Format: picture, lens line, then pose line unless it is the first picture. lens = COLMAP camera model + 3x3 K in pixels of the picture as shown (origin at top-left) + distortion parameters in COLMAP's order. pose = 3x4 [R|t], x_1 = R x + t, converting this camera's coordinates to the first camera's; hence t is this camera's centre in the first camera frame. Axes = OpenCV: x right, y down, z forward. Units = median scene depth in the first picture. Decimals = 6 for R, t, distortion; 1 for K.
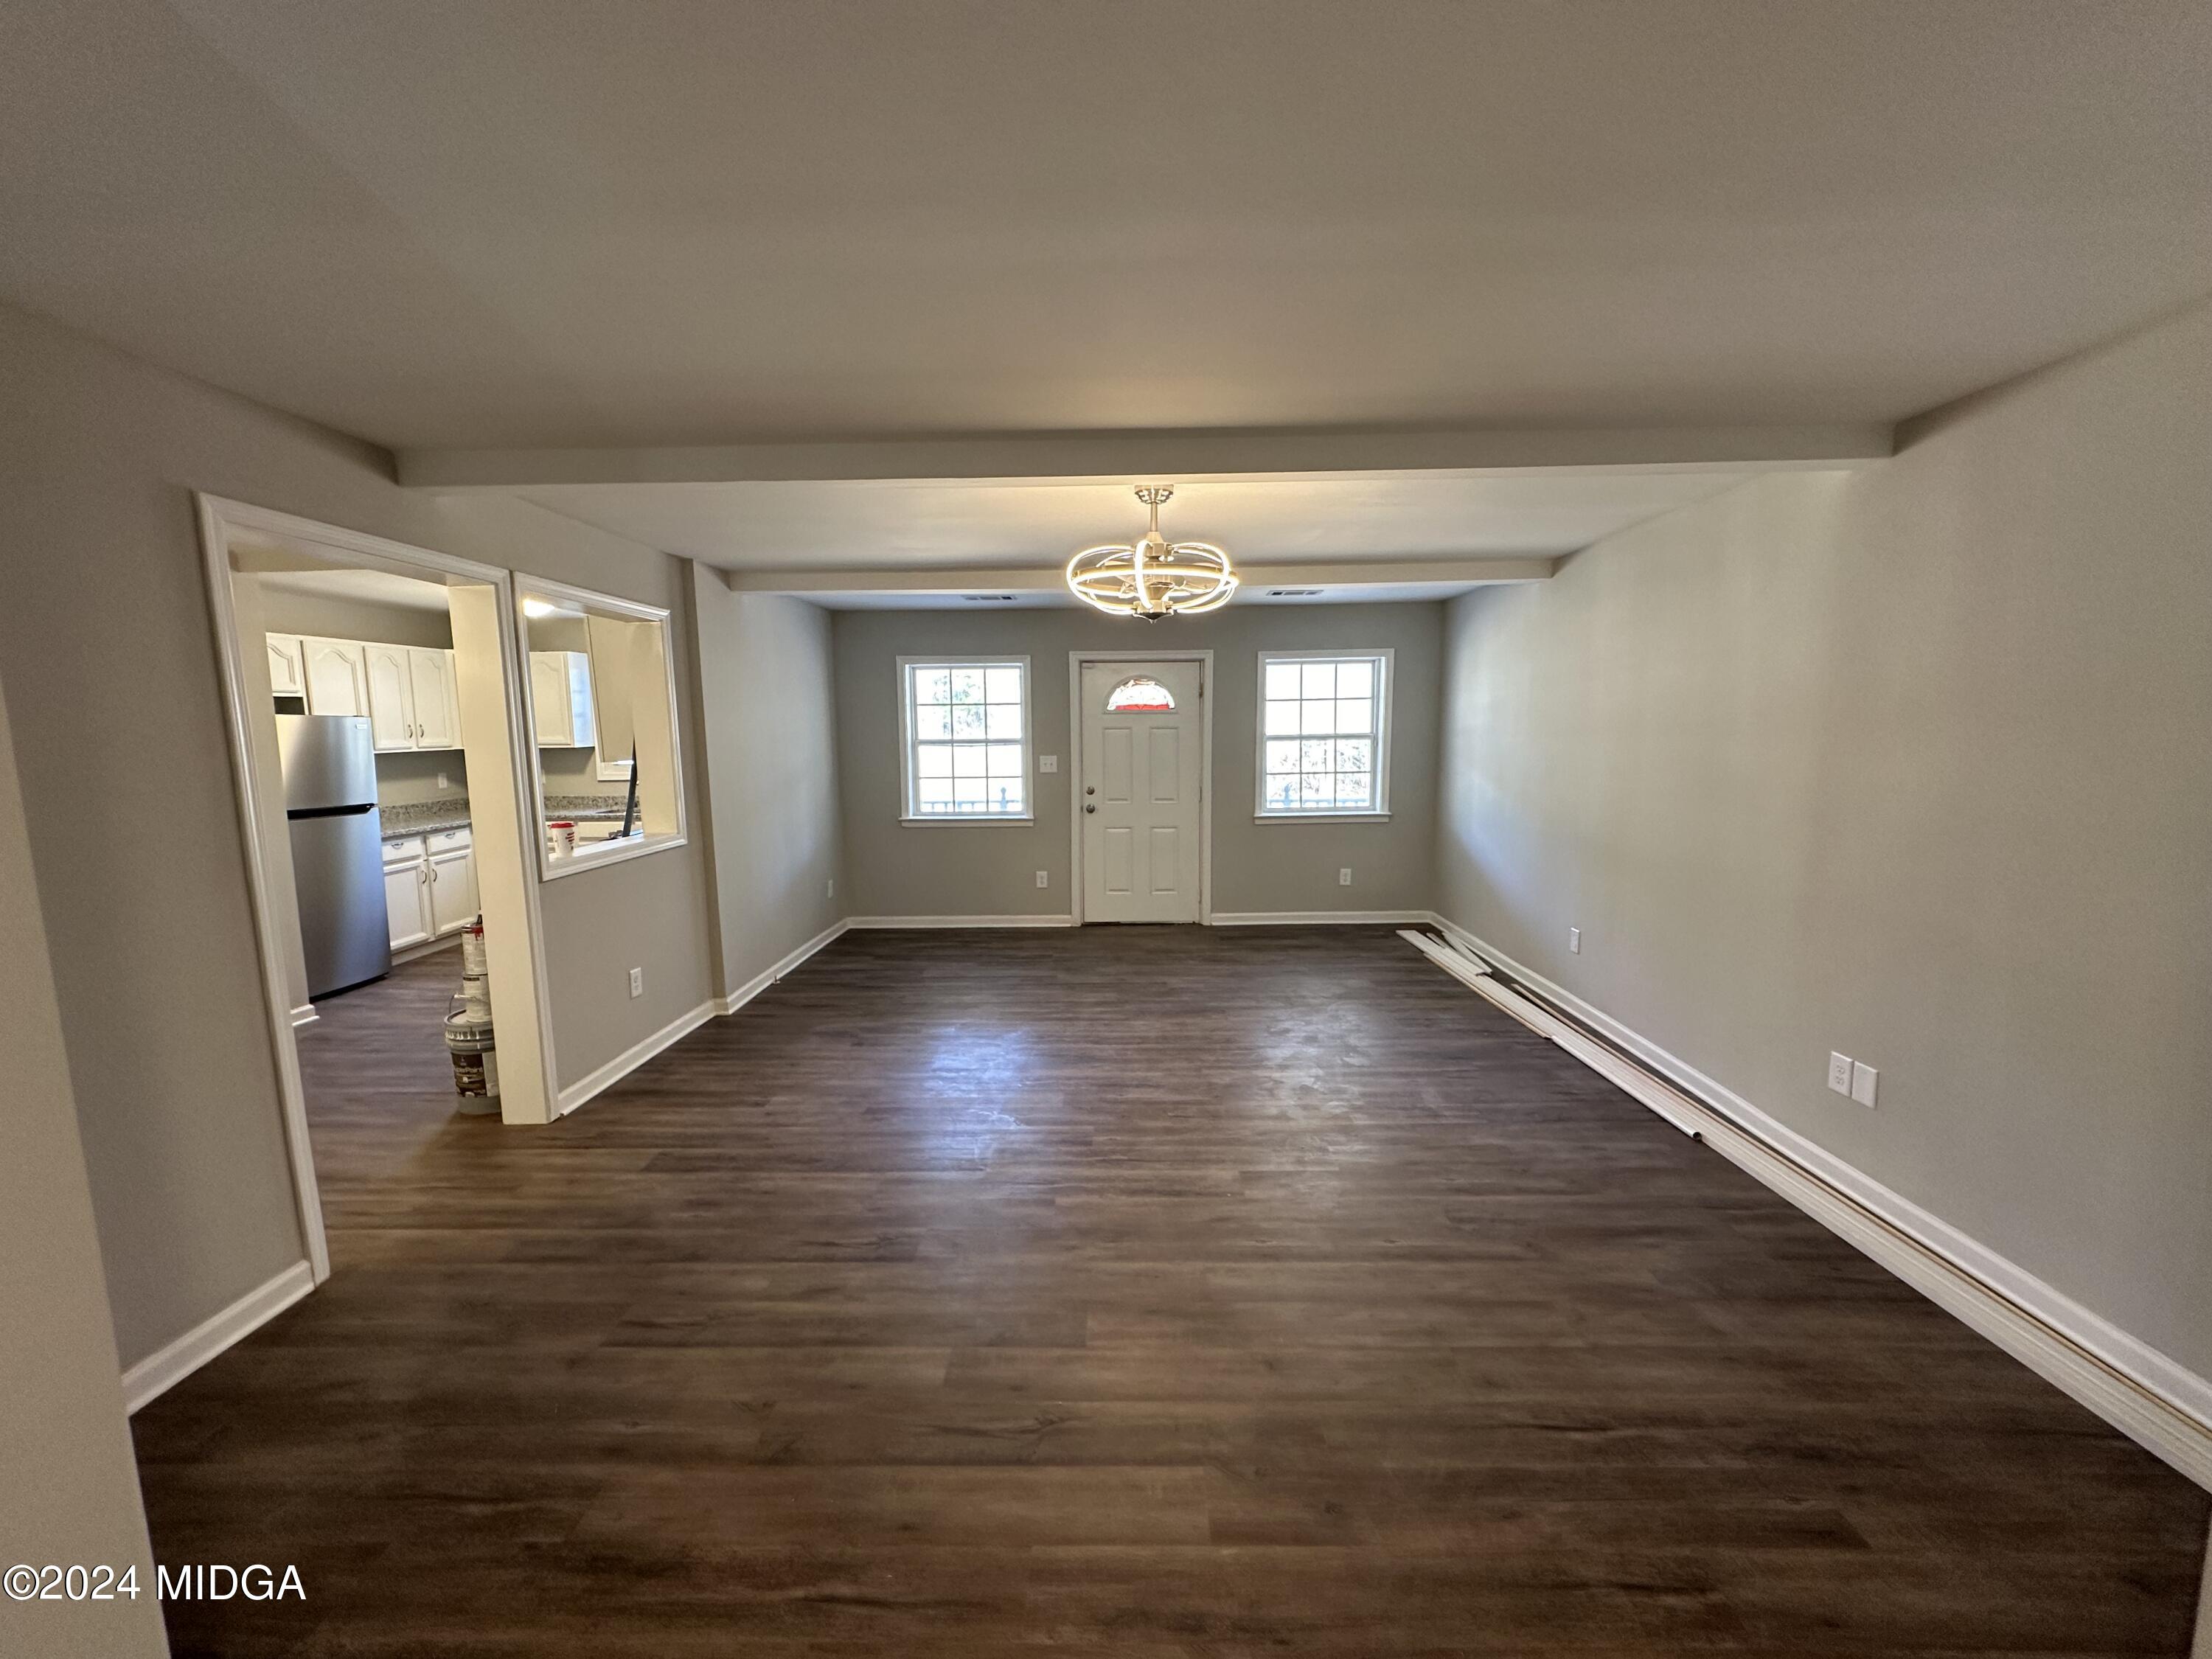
lens RADIAL K [[887.4, 0, 1107.4], [0, 887.4, 836.0], [0, 0, 1]] dist [-0.003168, -0.000155]
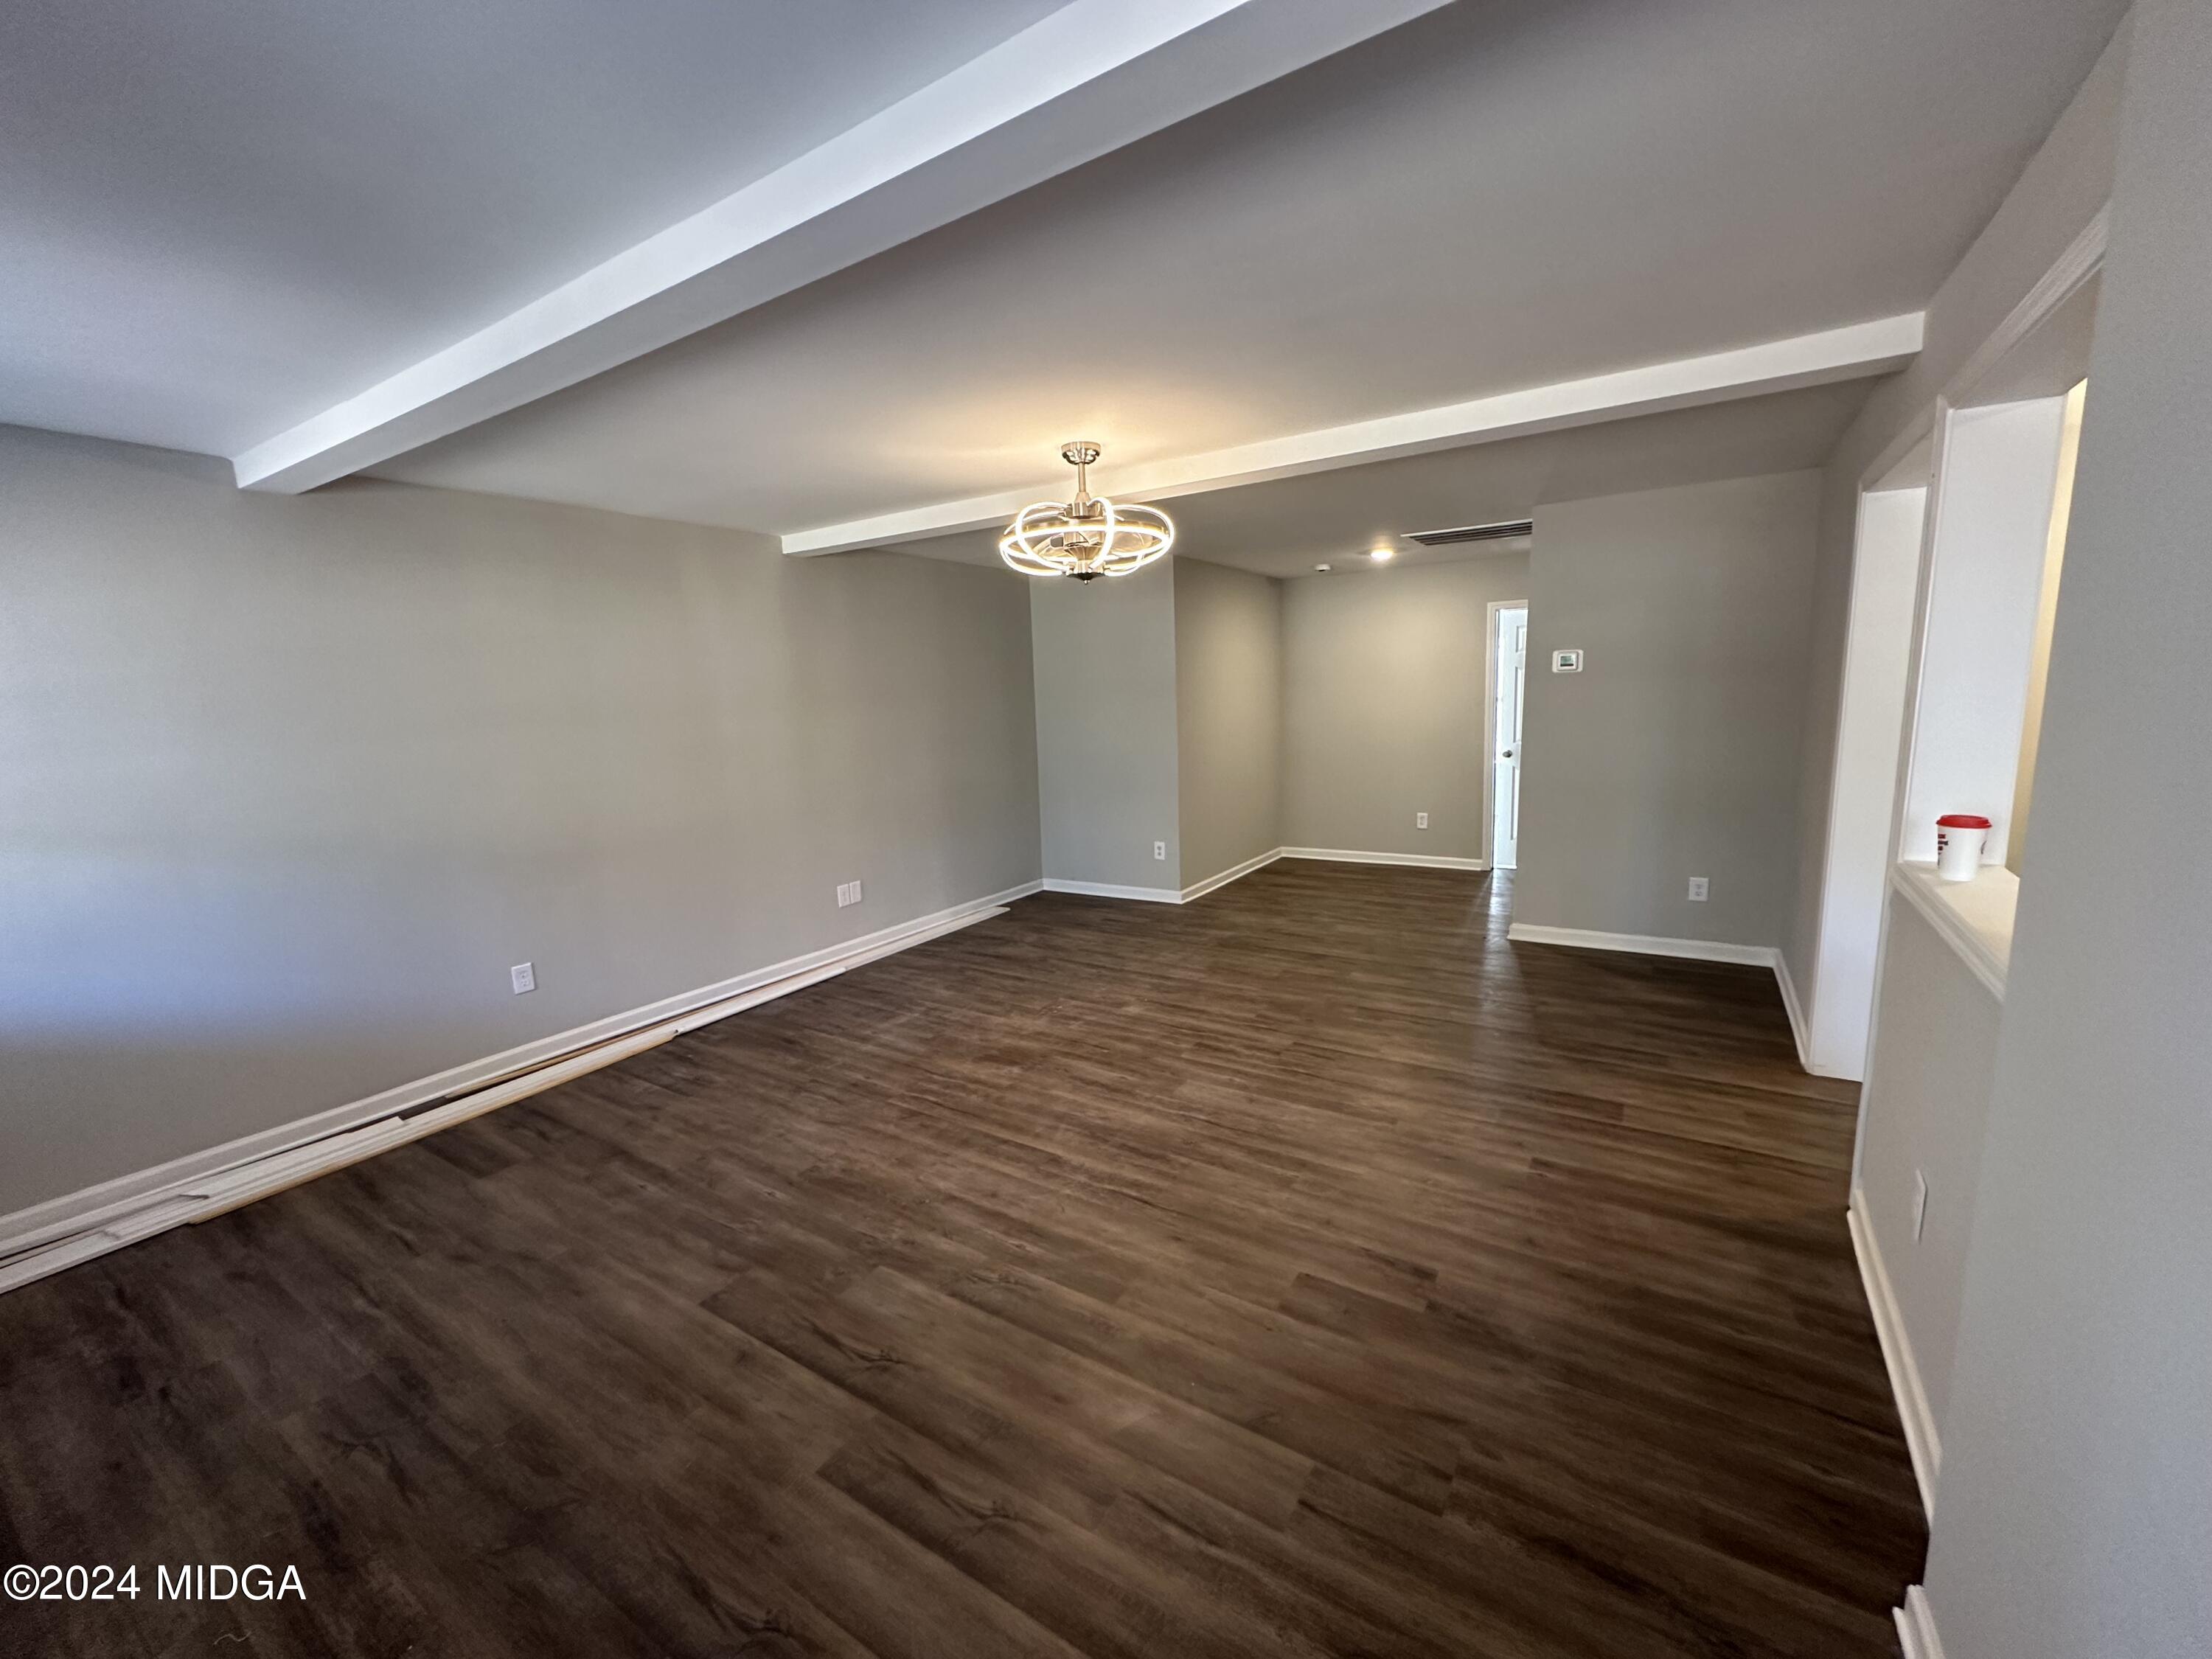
lens RADIAL K [[887.4, 0, 1109.5], [0, 887.4, 836.3], [0, 0, 1]] dist [-0.003168, -0.000155]
pose [[-0.854806, -0.036594, 0.517655, -0.472322], [0.114335, 0.959719, 0.256646, -0.206696], [-0.506195, 0.278569, -0.816190, 1.778874]]
